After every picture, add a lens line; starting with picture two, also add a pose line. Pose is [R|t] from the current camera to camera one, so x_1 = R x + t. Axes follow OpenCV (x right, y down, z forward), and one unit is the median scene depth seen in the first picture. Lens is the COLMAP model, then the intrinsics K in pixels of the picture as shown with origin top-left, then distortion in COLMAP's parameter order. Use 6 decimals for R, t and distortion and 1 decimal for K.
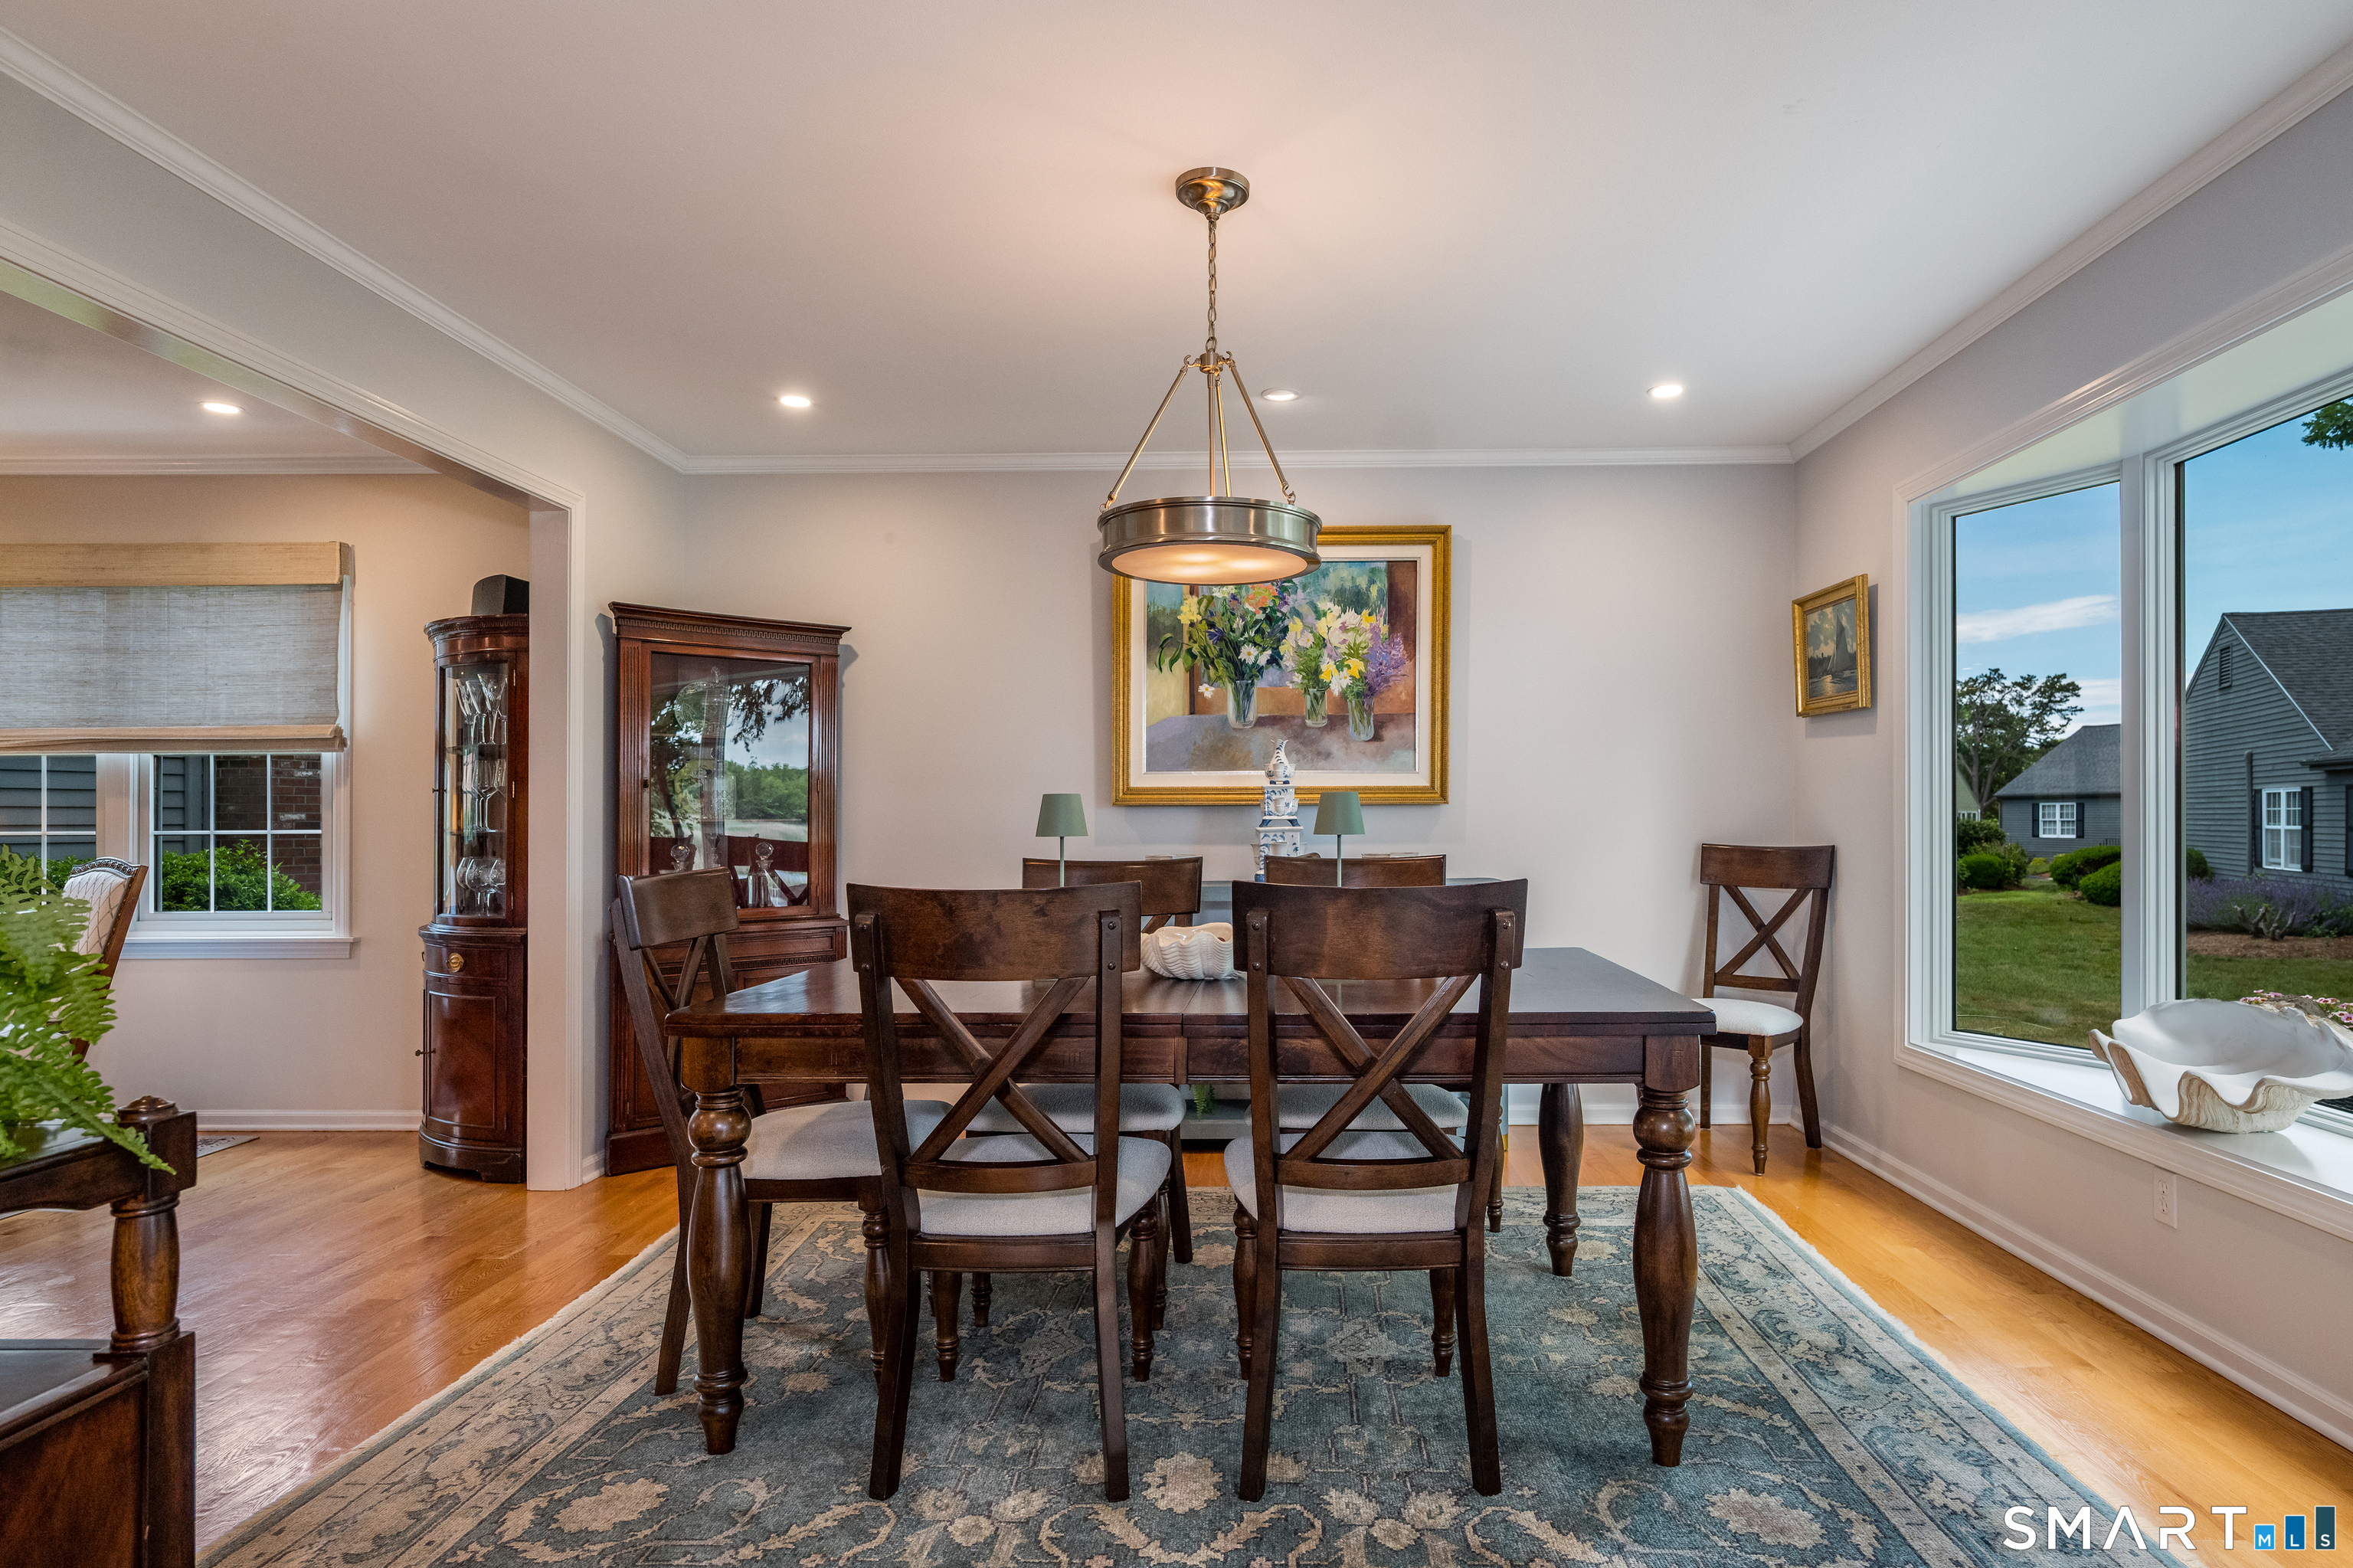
lens RADIAL K [[1255.0, 0, 1165.6], [0, 1255.0, 826.8], [0, 0, 1]] dist [-0.002432, -0.001203]
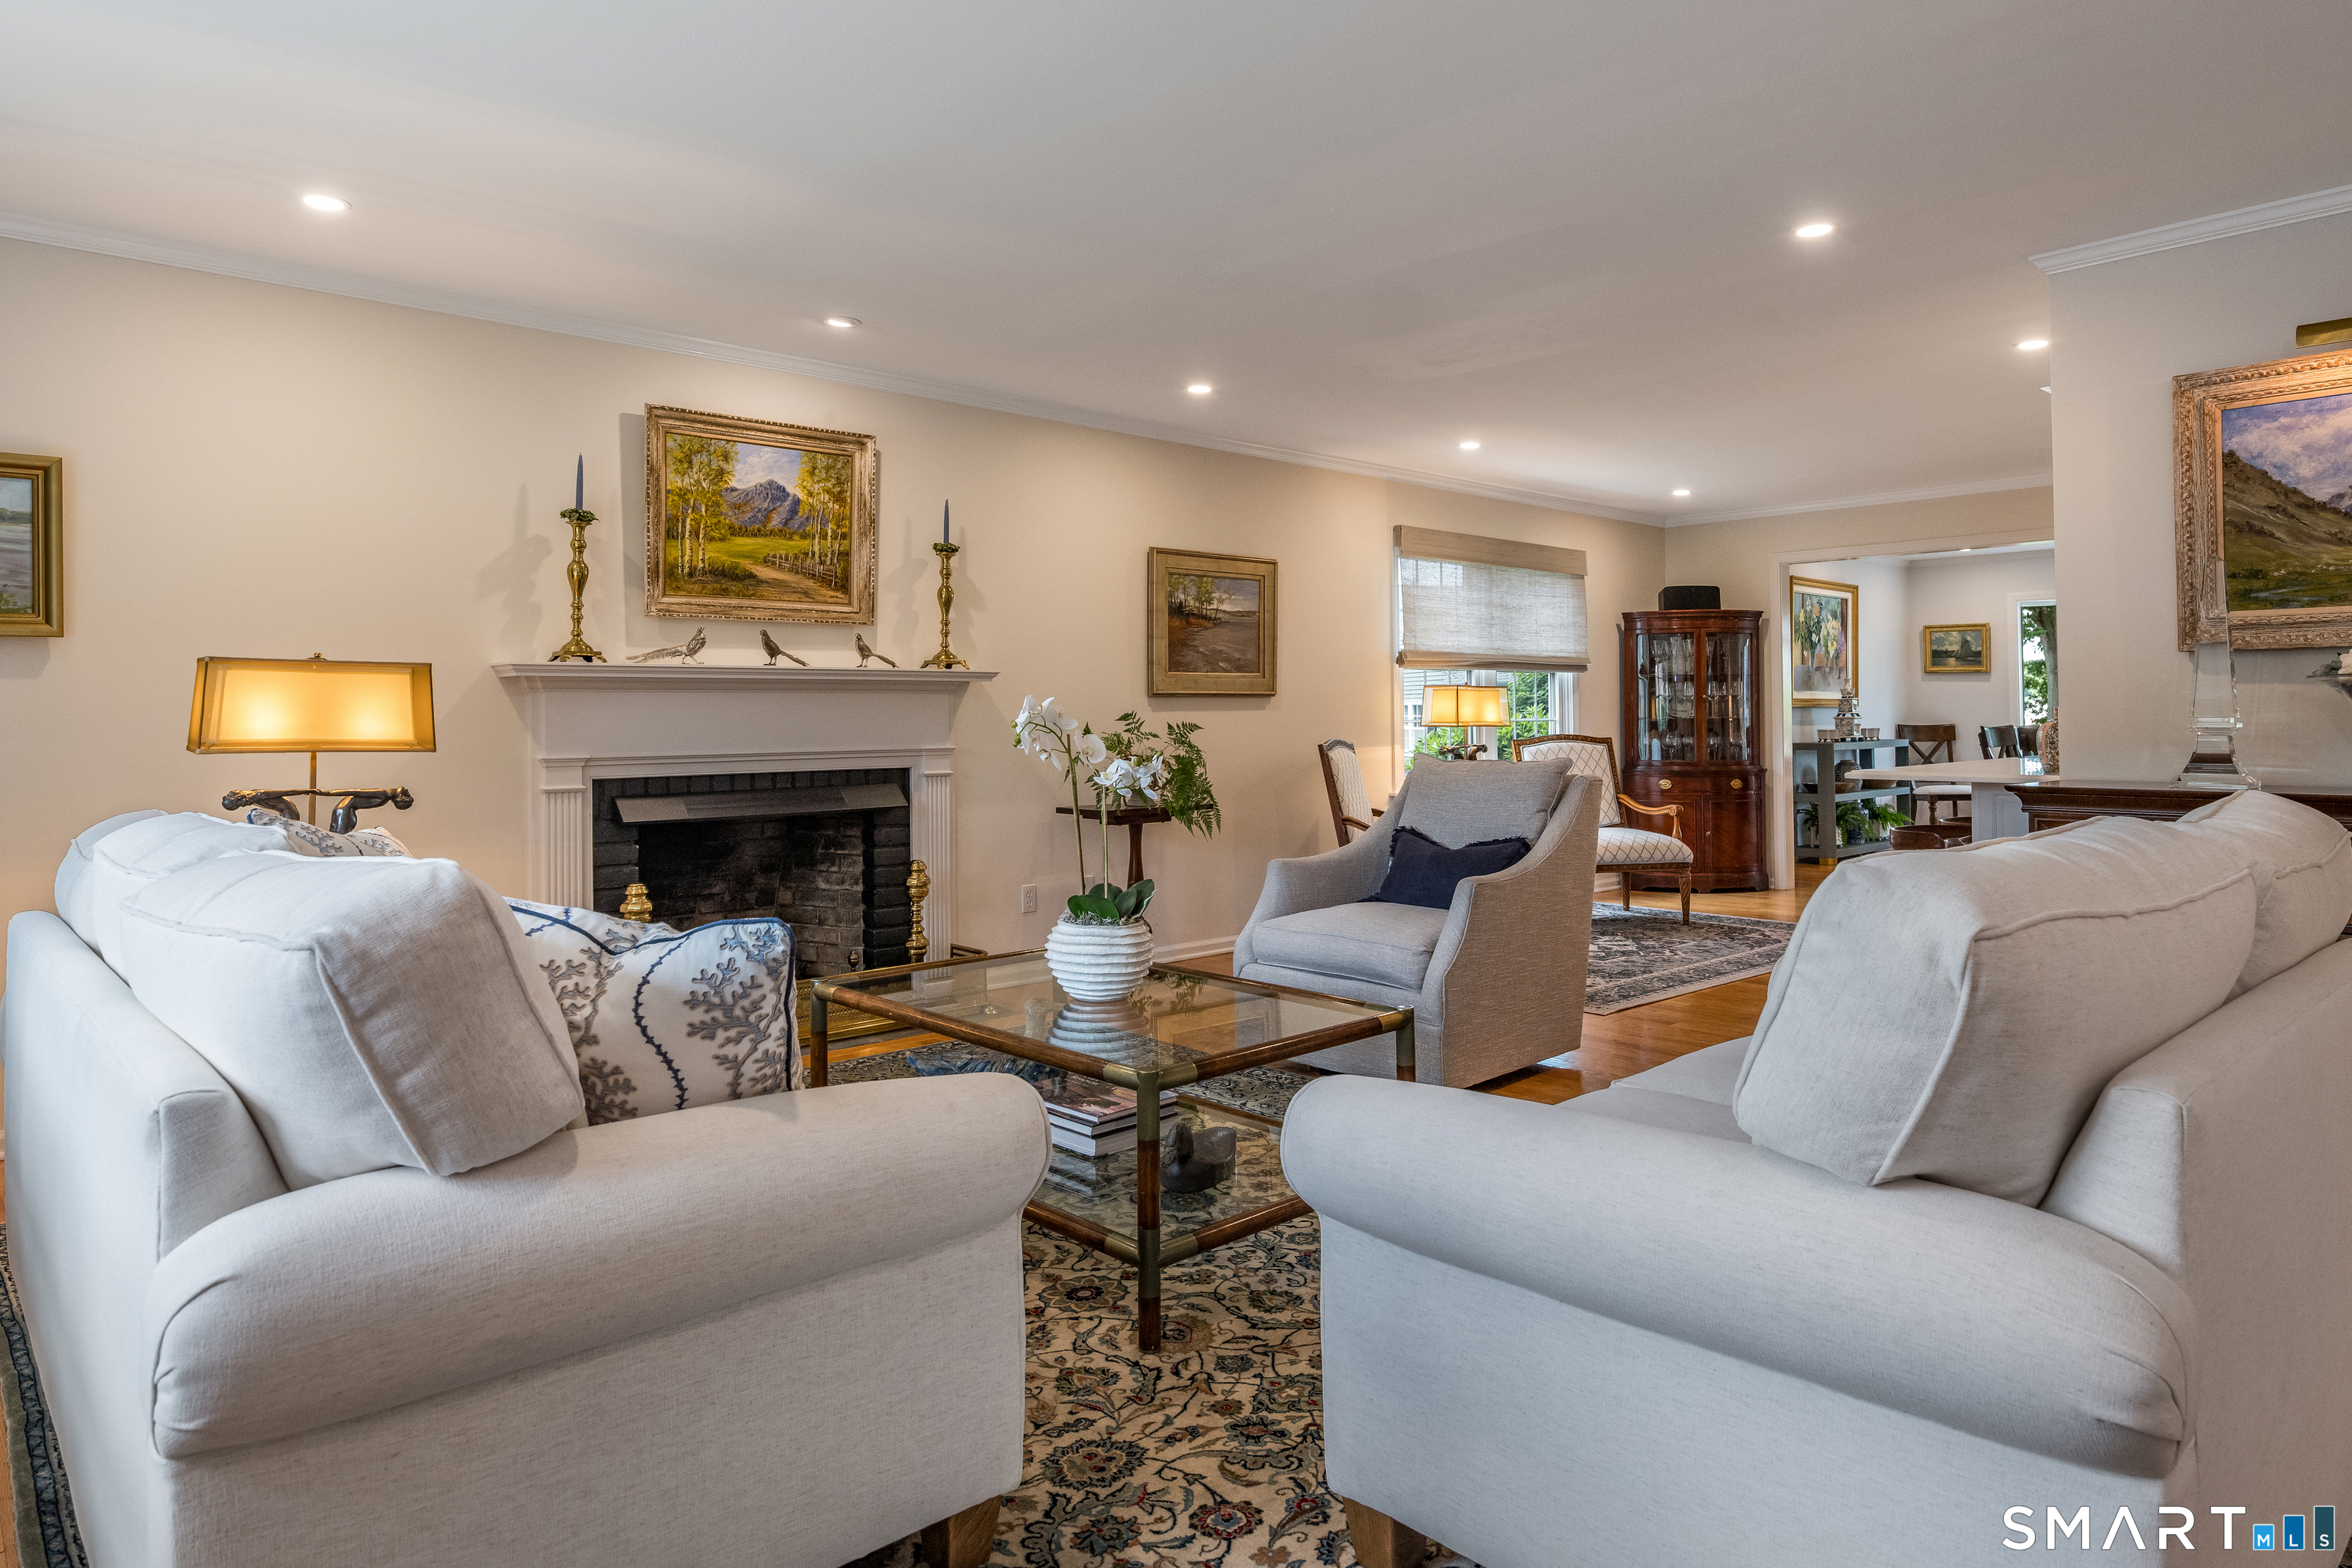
lens RADIAL K [[1383.0, 0, 1160.1], [0, 1383.0, 702.9], [0, 0, 1]] dist [0.003470, -0.000789]
pose [[0.728853, 0.006706, 0.684637, -2.396951], [0.001213, 0.999938, -0.011085, 0.000811], [-0.684669, 0.008910, 0.728799, 0.031900]]
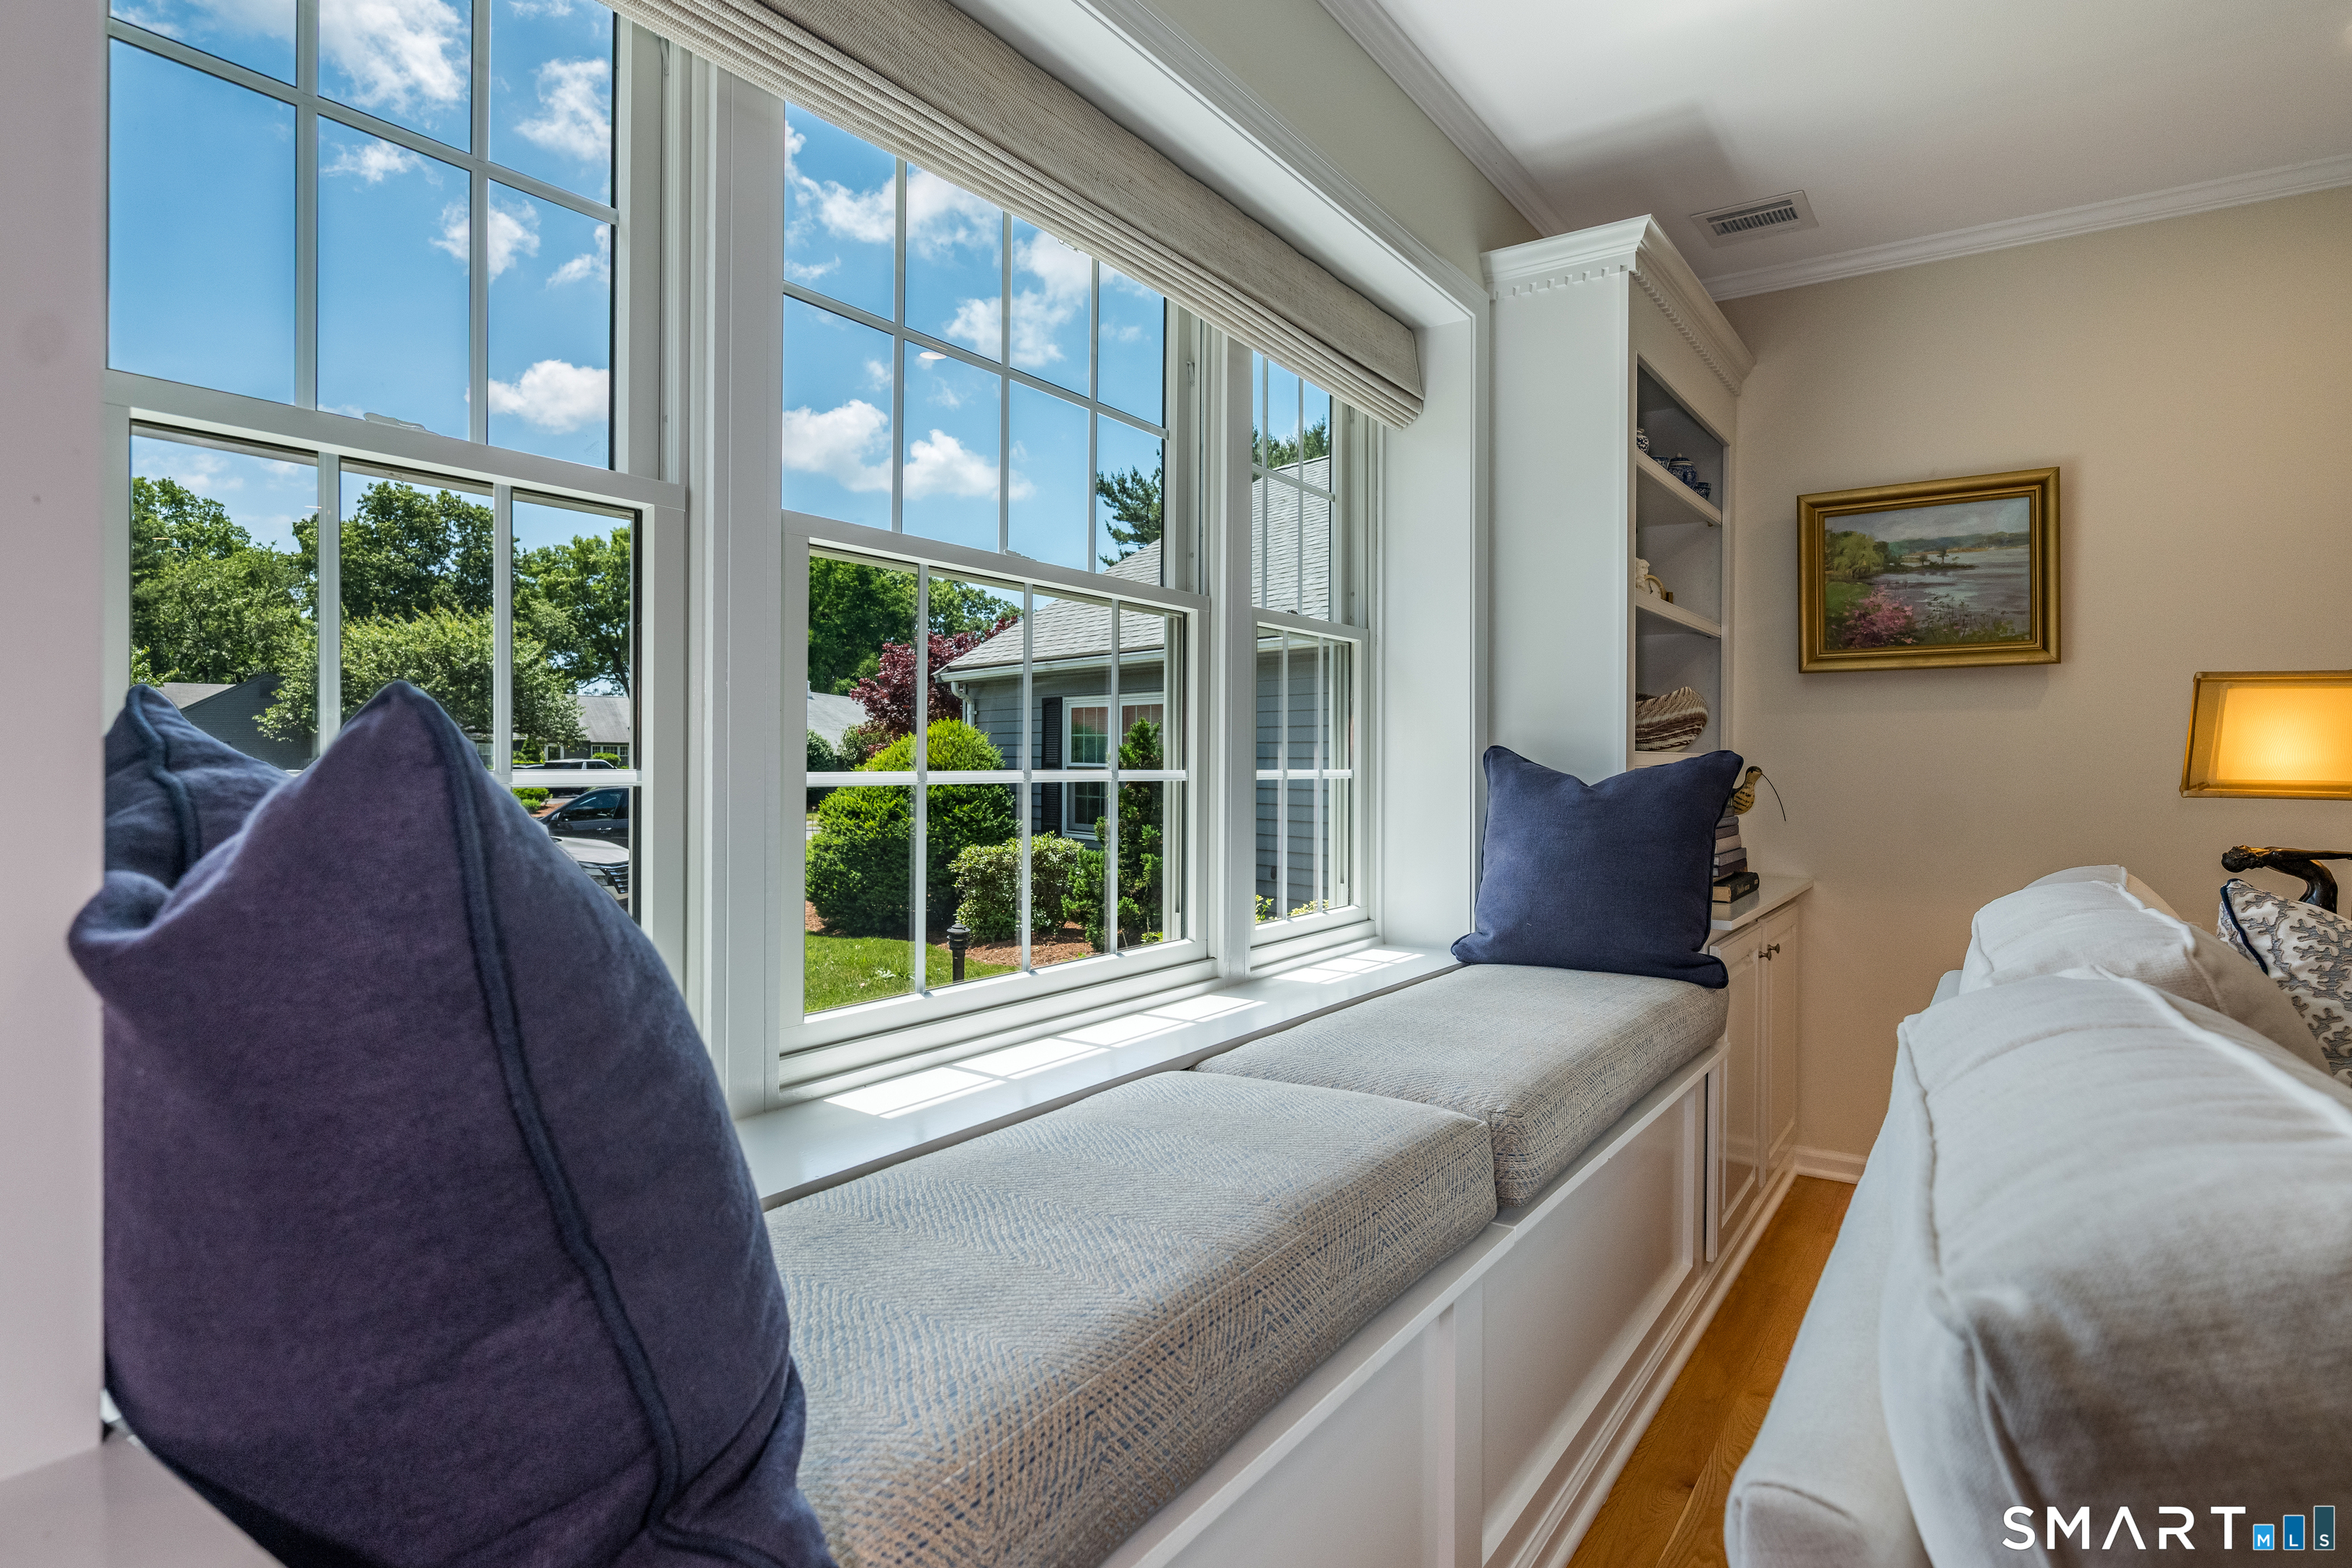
lens RADIAL K [[1280.4, 0, 1180.7], [0, 1280.4, 747.8], [0, 0, 1]] dist [0.001858, -0.001586]
pose [[0.837832, 0.006057, -0.545895, -2.330315], [-0.007574, 0.999971, -0.000529, 0.001924], [0.545876, 0.004578, 0.837854, 0.228841]]
